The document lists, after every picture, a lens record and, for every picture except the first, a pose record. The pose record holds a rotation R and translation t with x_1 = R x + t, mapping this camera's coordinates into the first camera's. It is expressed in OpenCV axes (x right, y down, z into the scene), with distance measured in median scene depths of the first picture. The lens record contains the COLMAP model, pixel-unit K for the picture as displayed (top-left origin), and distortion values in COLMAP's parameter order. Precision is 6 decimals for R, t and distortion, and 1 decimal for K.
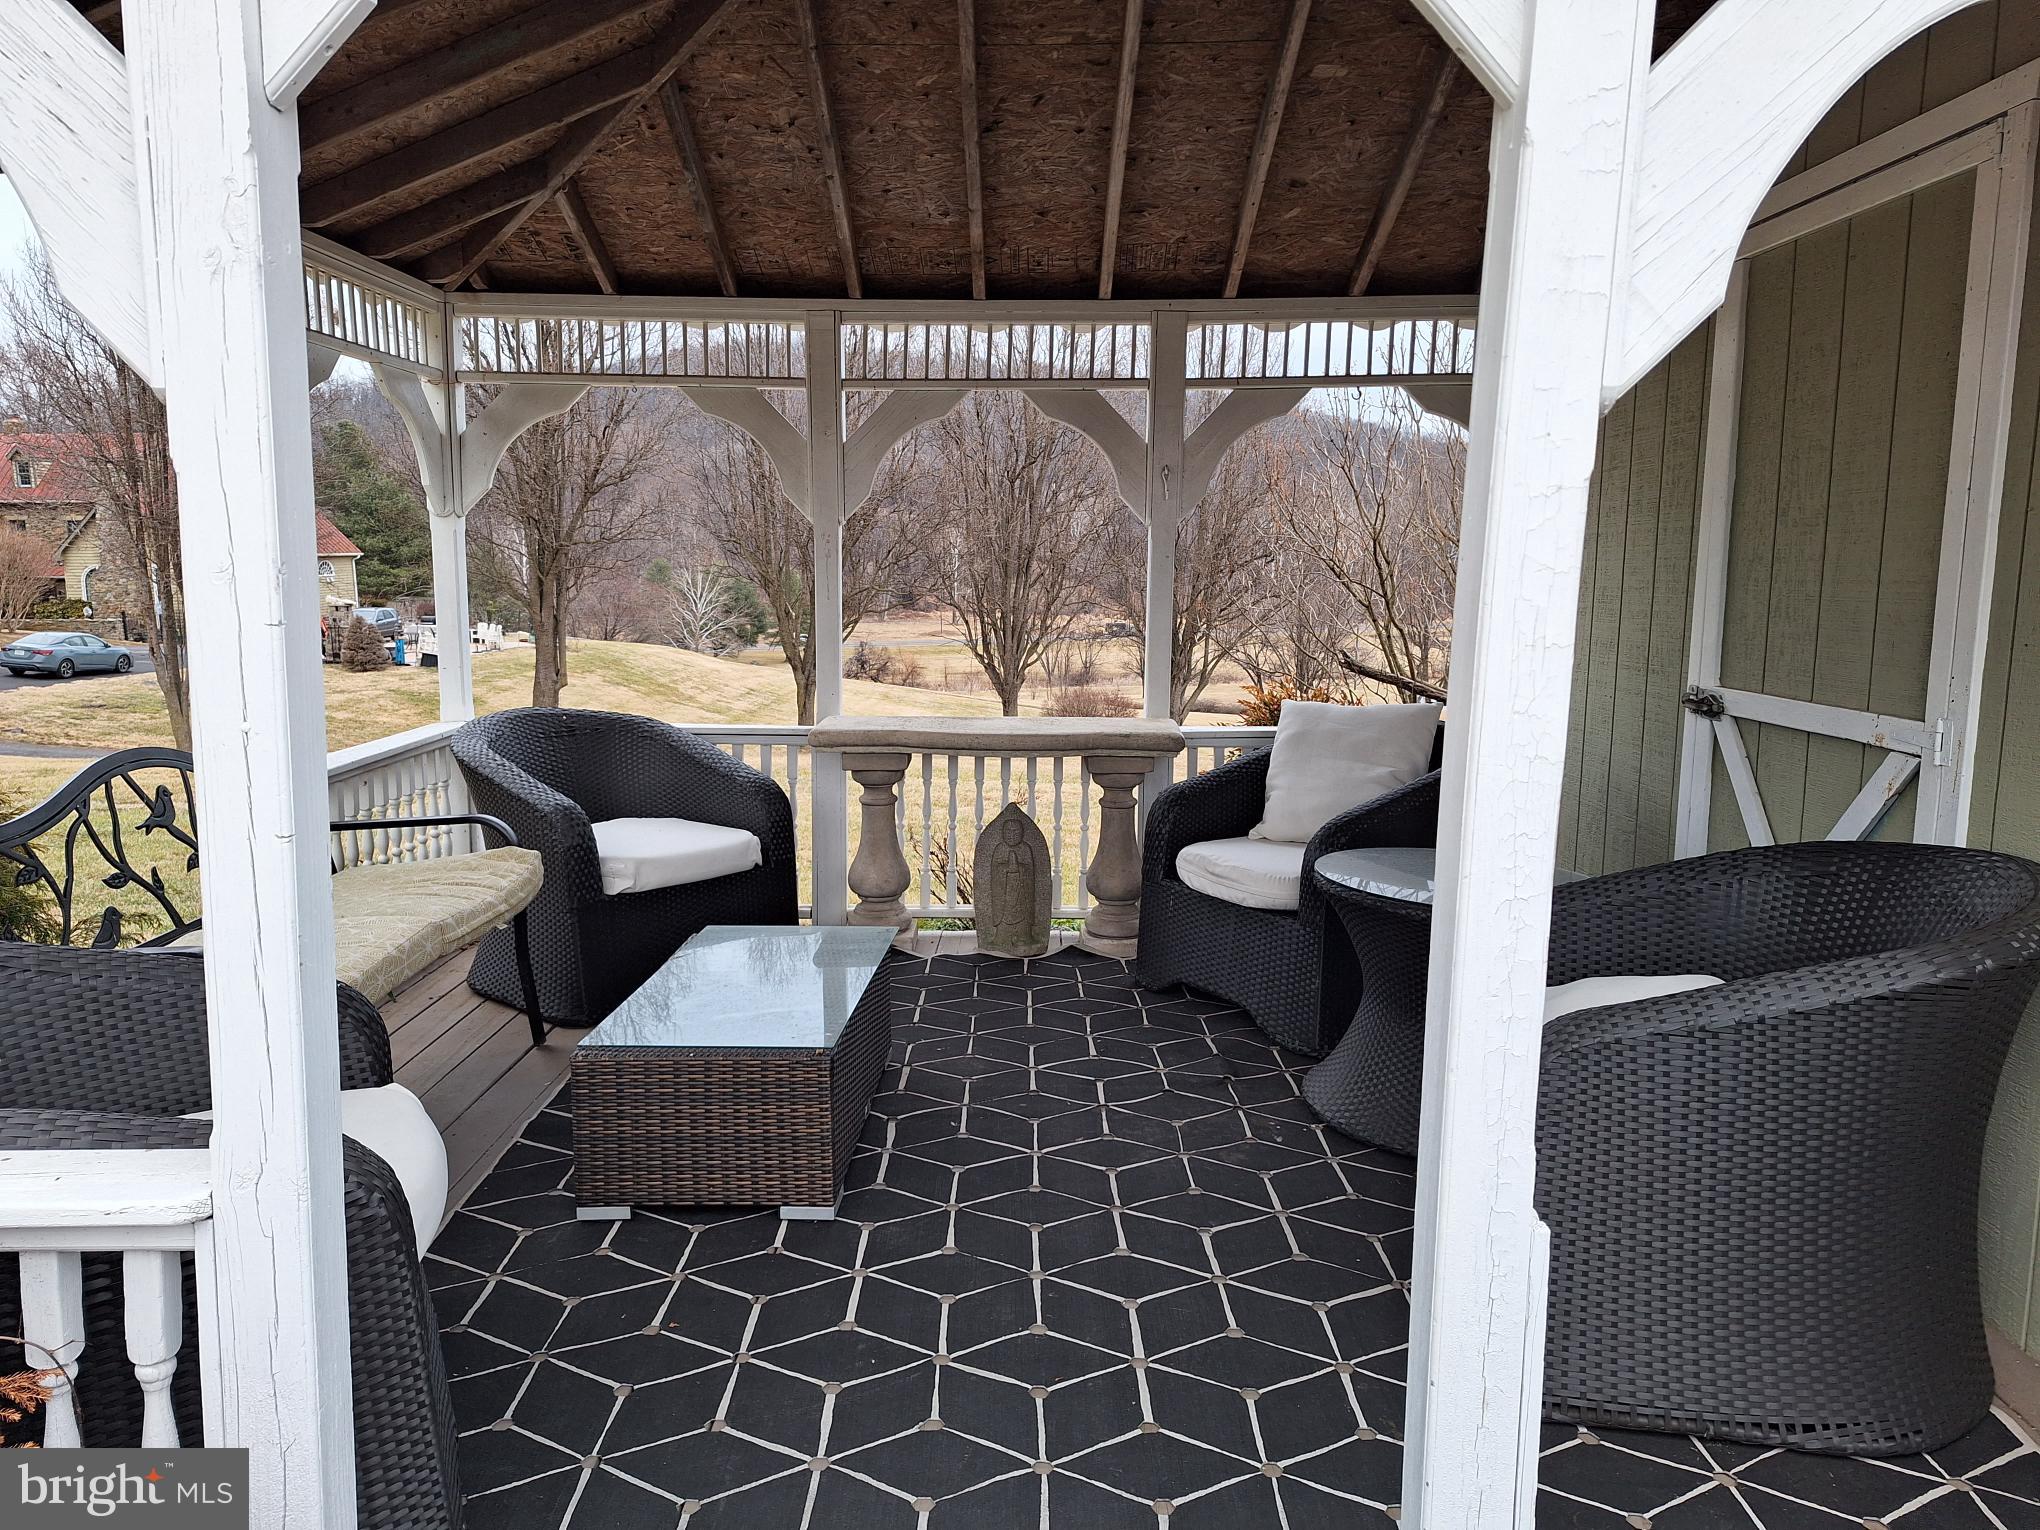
lens RADIAL K [[1405.9, 0, 1008.8], [0, 1405.9, 767.1], [0, 0, 1]] dist [0.086294, -0.084206]
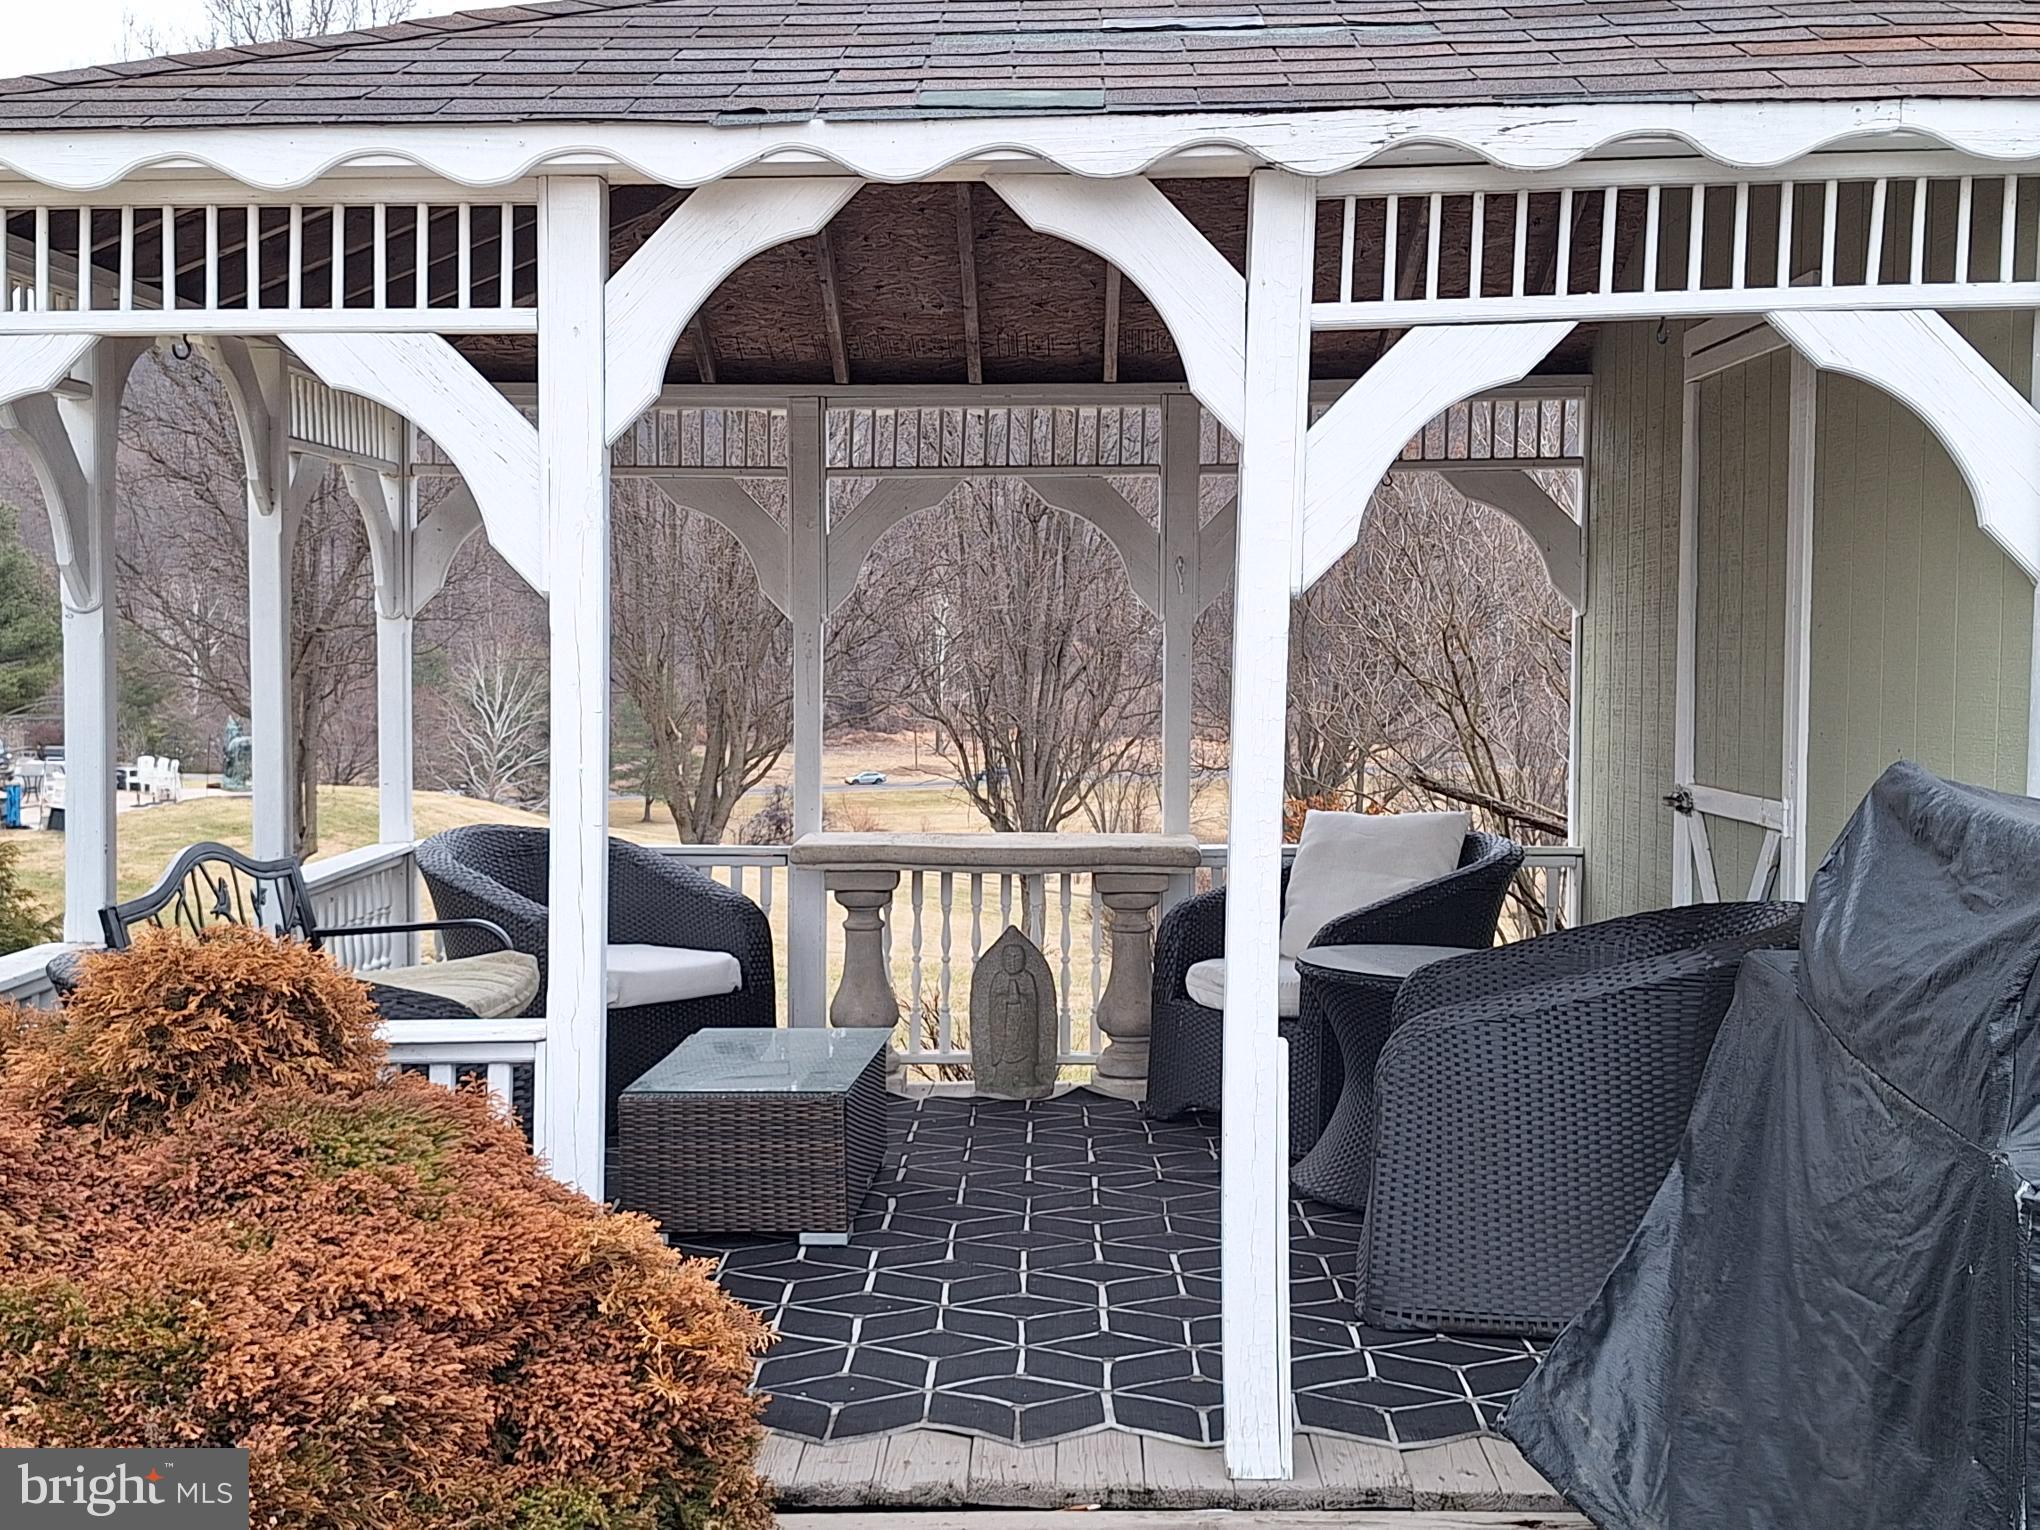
lens RADIAL K [[2478.3, 0, 1019.5], [0, 2478.3, 757.0], [0, 0, 1]] dist [0.018057, 0.000000]
pose [[0.999968, -0.005200, -0.006009, 0.017034], [0.004575, 0.995003, -0.099740, 0.076559], [0.006498, 0.099709, 0.994995, -0.596762]]
